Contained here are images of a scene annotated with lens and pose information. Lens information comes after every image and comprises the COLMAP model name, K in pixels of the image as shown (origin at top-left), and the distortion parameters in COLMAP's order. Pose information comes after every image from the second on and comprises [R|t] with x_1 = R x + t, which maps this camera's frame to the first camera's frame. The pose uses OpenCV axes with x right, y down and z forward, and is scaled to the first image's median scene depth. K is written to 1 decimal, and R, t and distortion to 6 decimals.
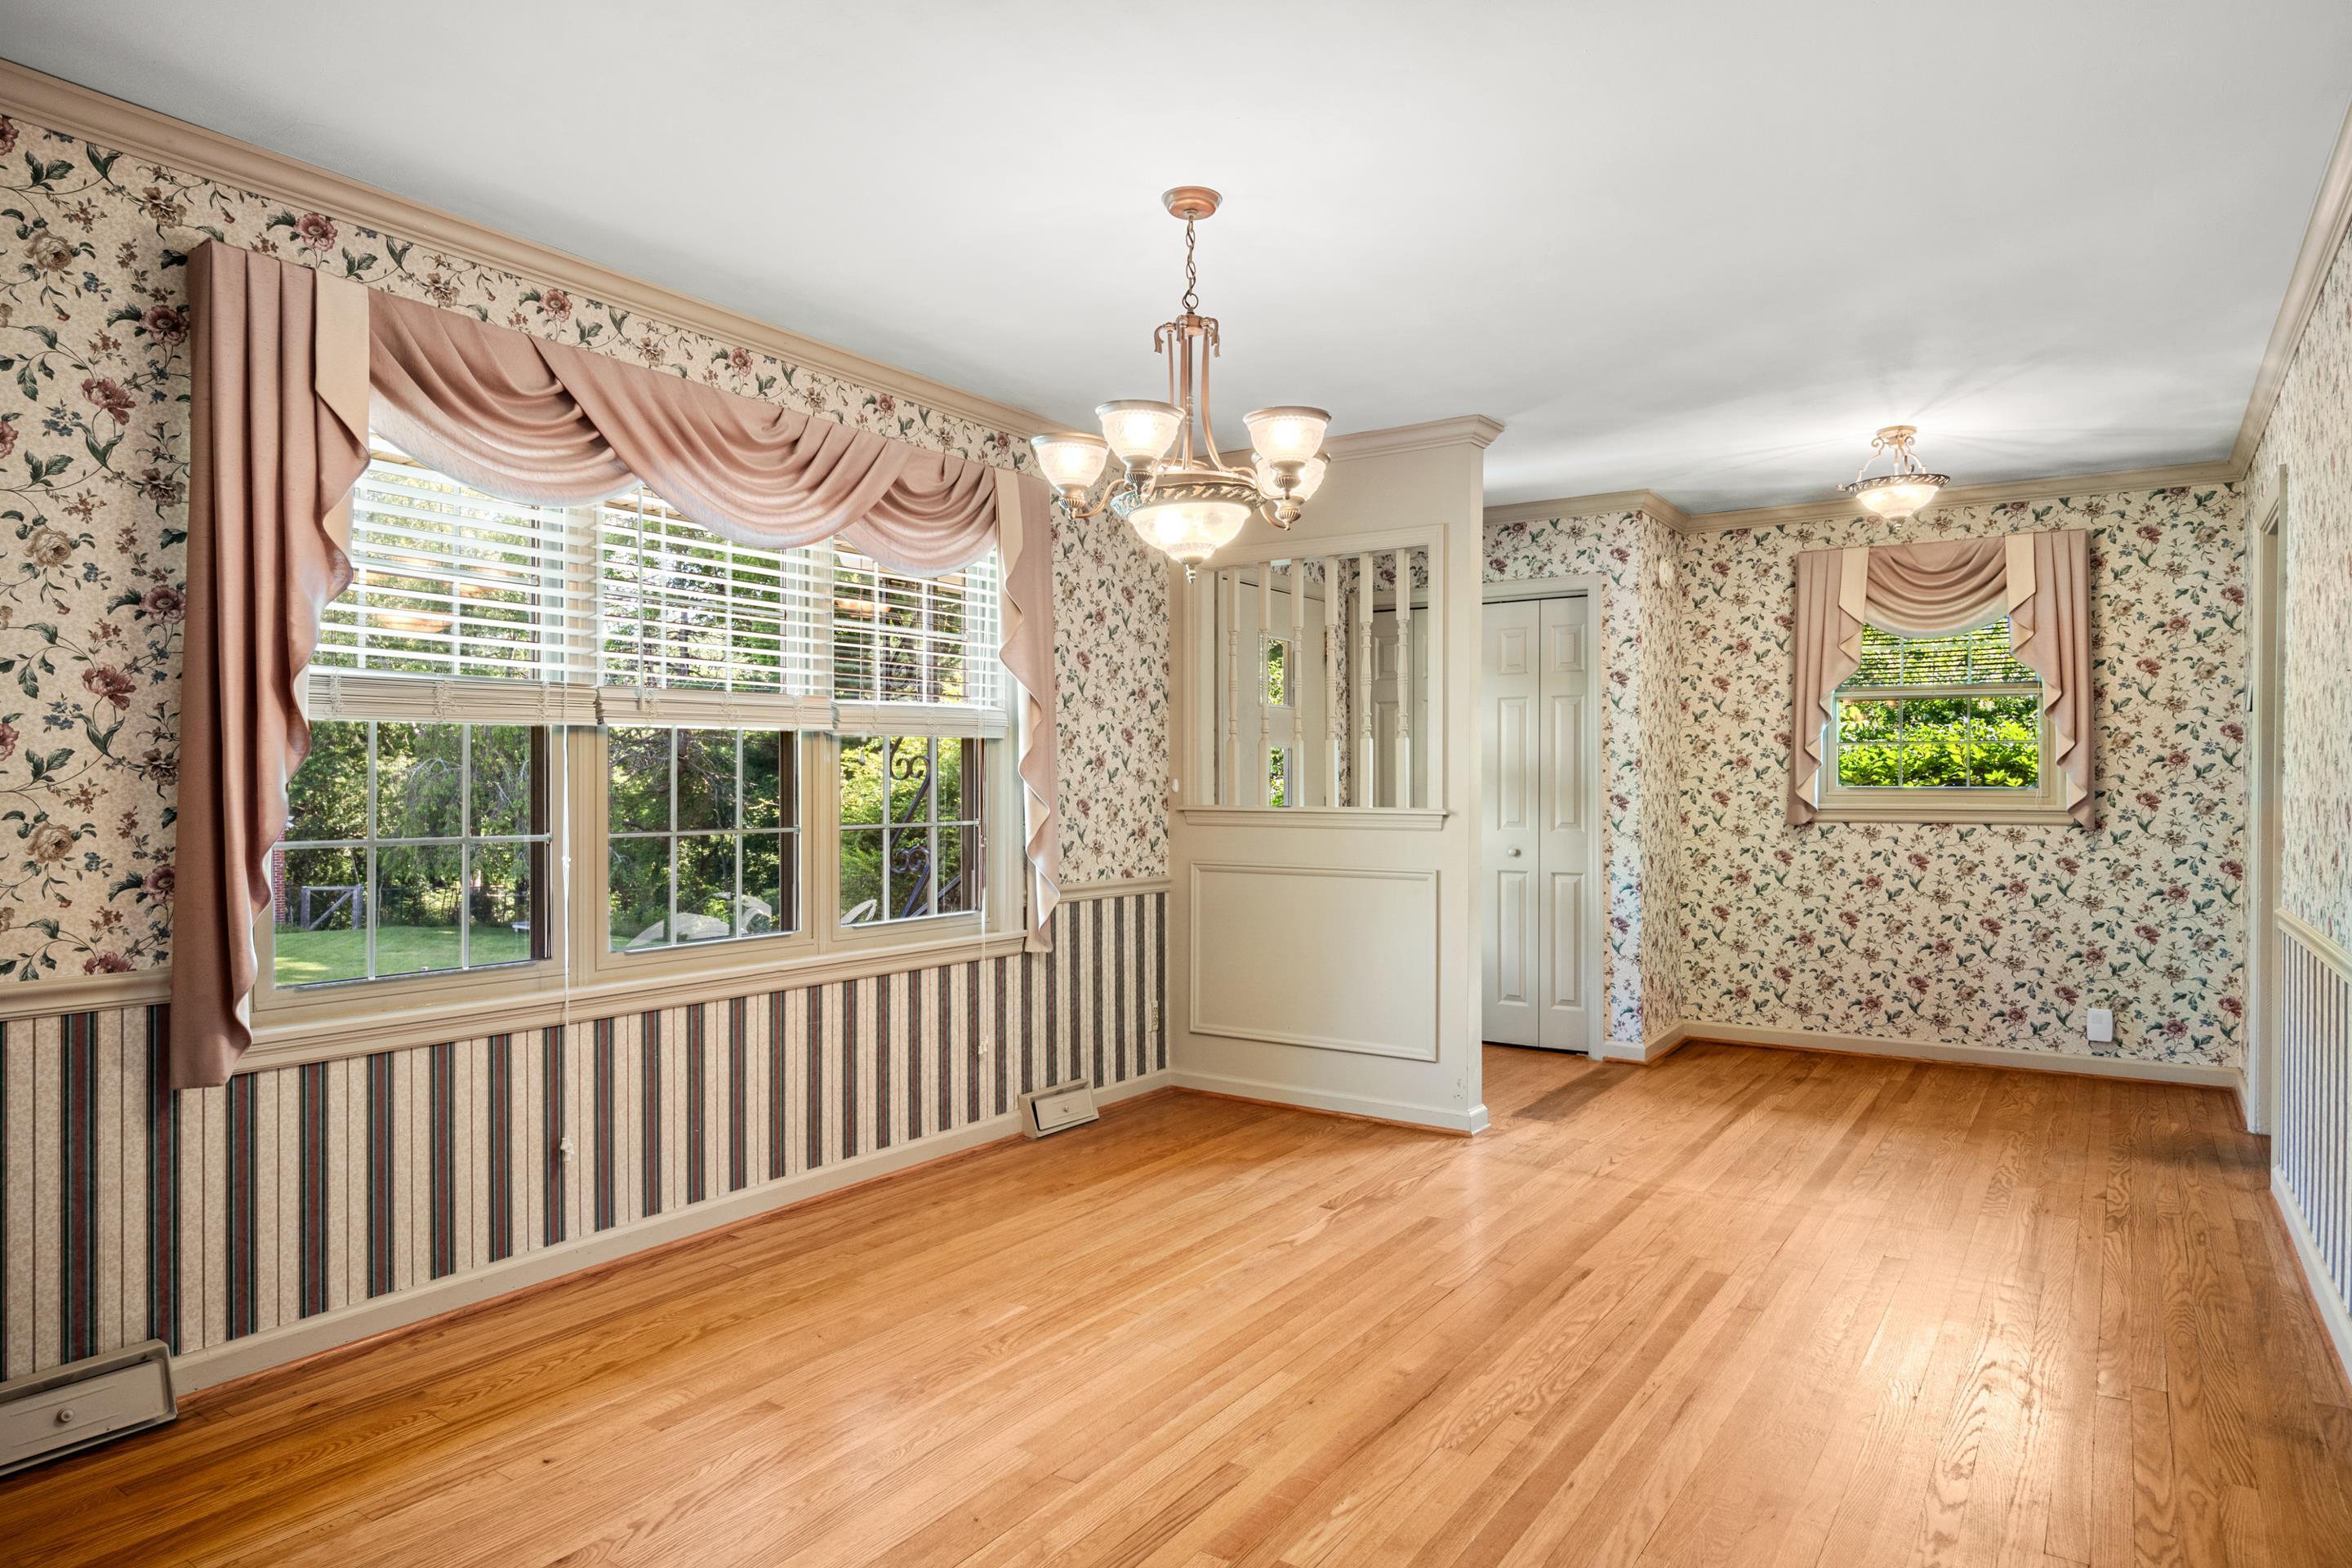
lens RADIAL K [[1413.3, 0, 1099.3], [0, 1413.3, 822.9], [0, 0, 1]] dist [-0.164742, 0.113968]
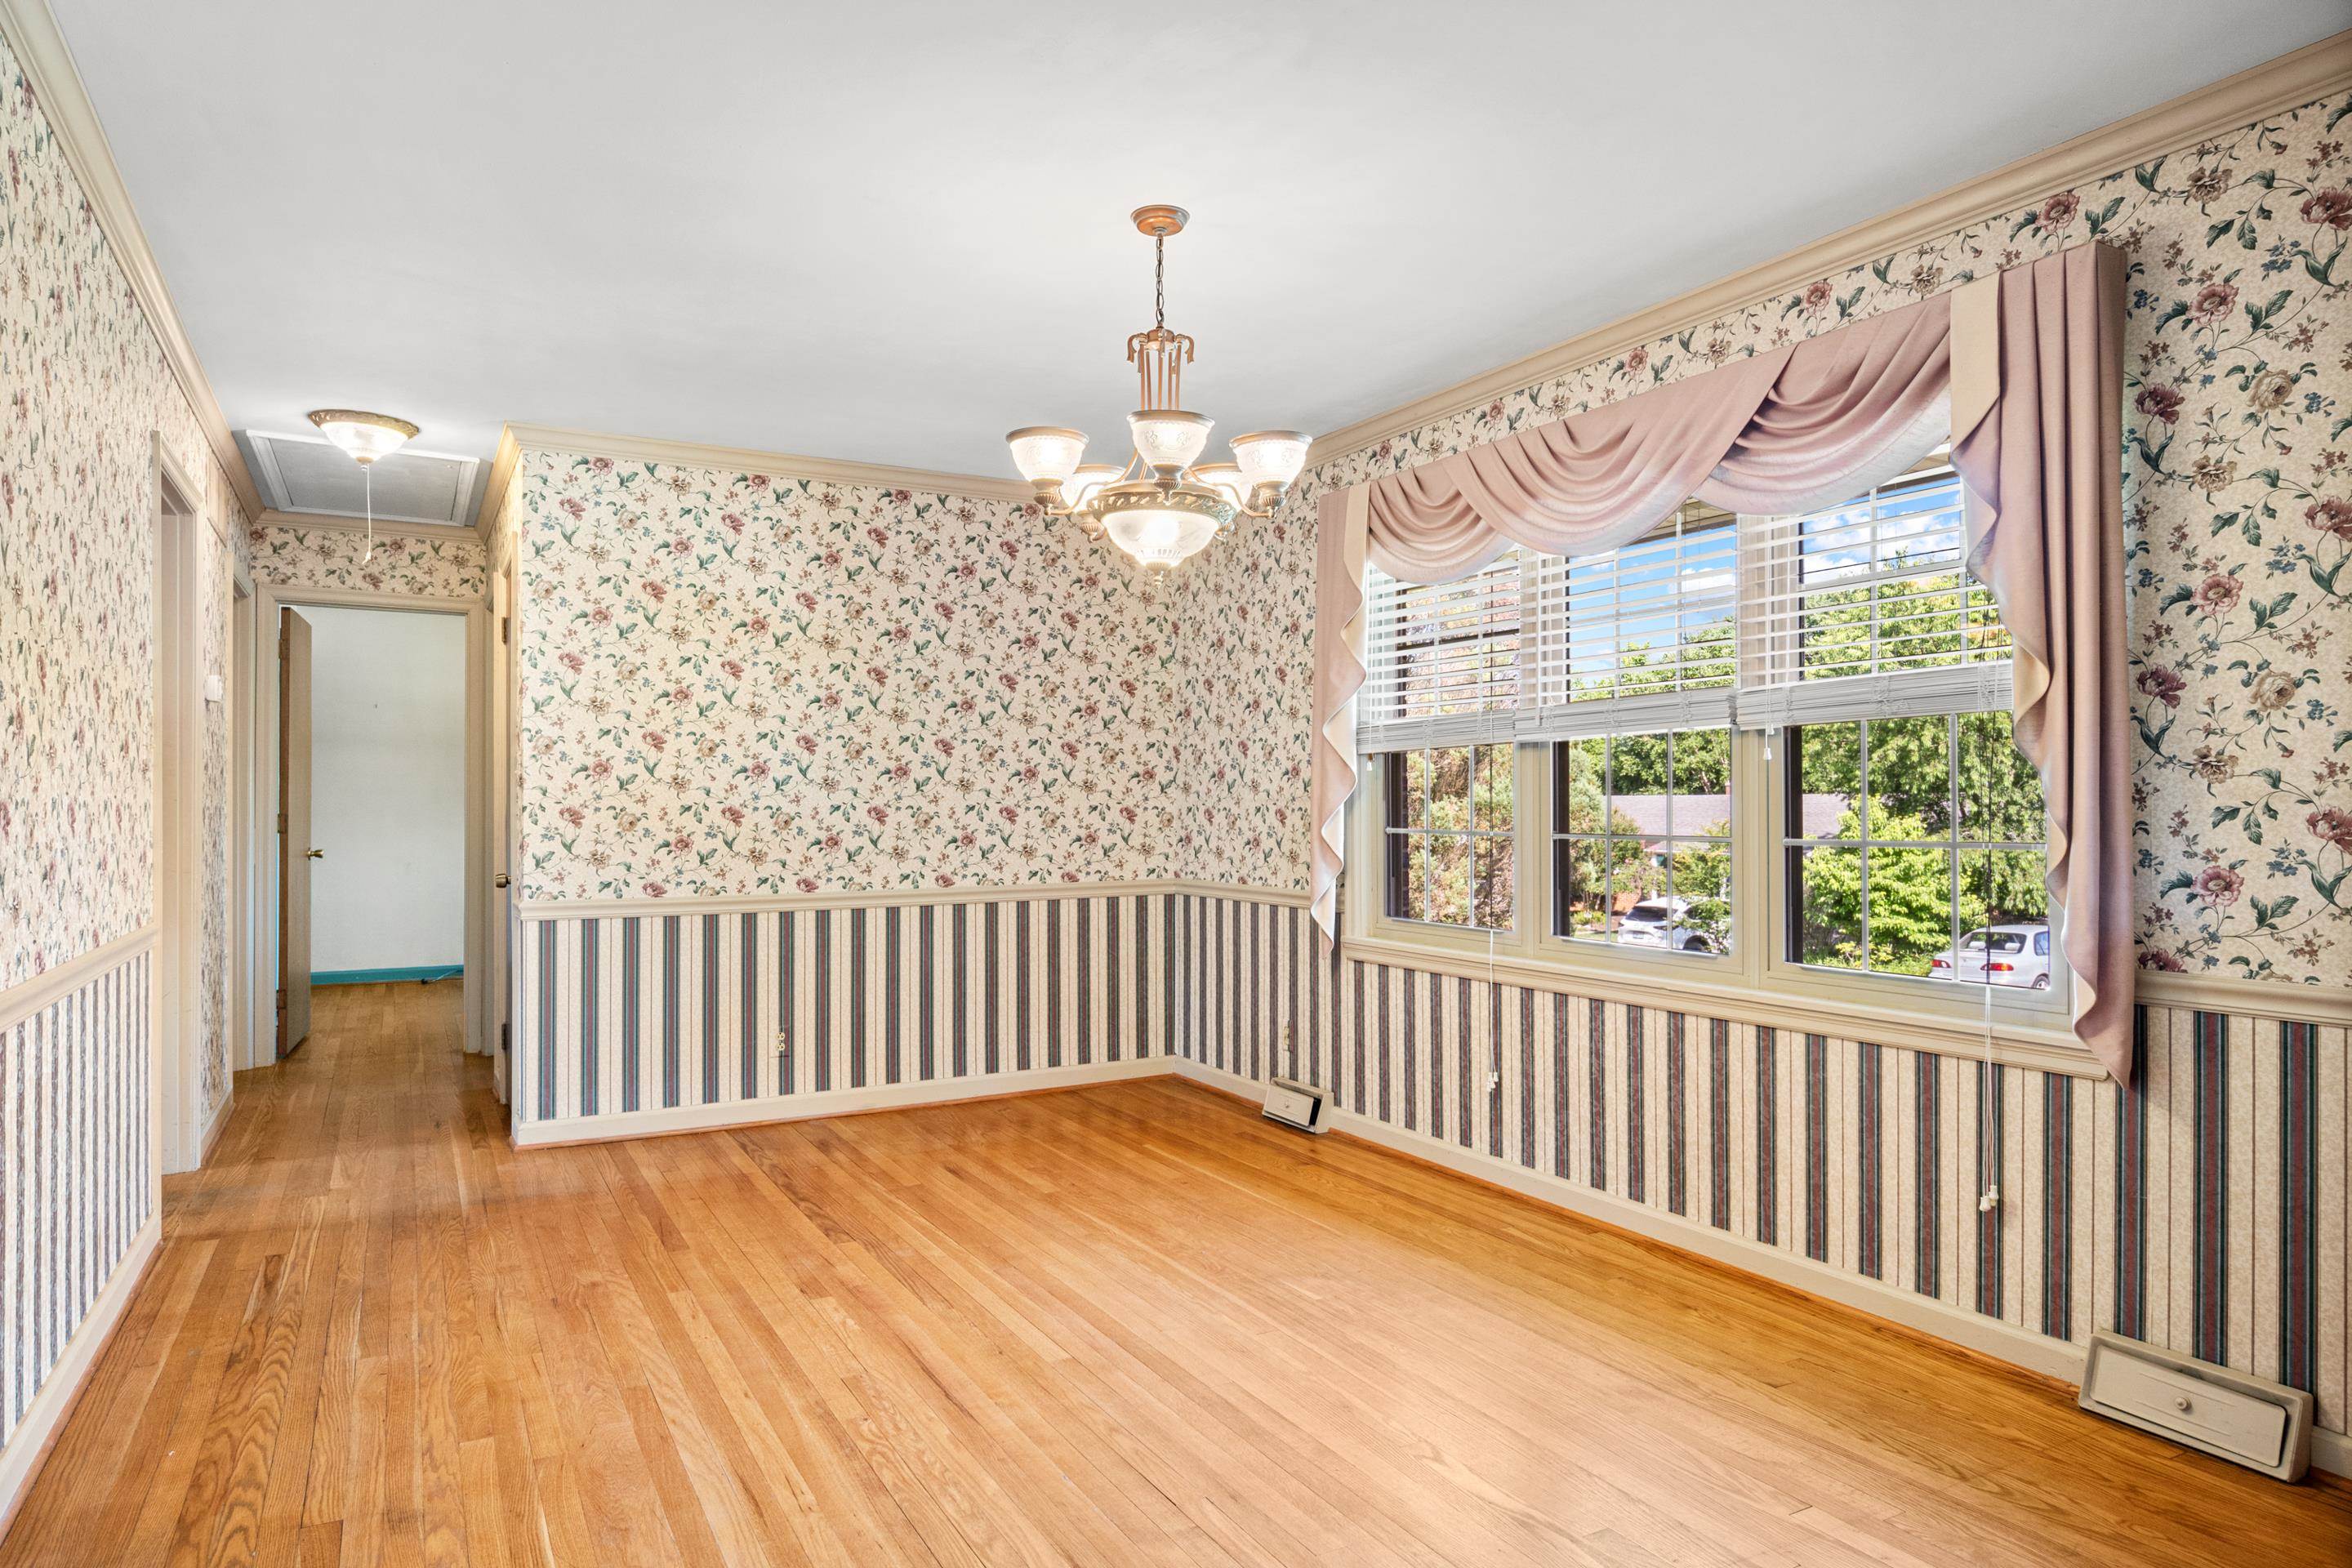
lens RADIAL K [[1411.0, 0, 1160.8], [0, 1411.0, 778.8], [0, 0, 1]] dist [0.001444, -0.004009]
pose [[-0.431919, 0.001188, -0.901912, 0.892161], [-0.021478, 0.999702, 0.011602, -0.045221], [0.901657, 0.024383, -0.431764, 1.261918]]
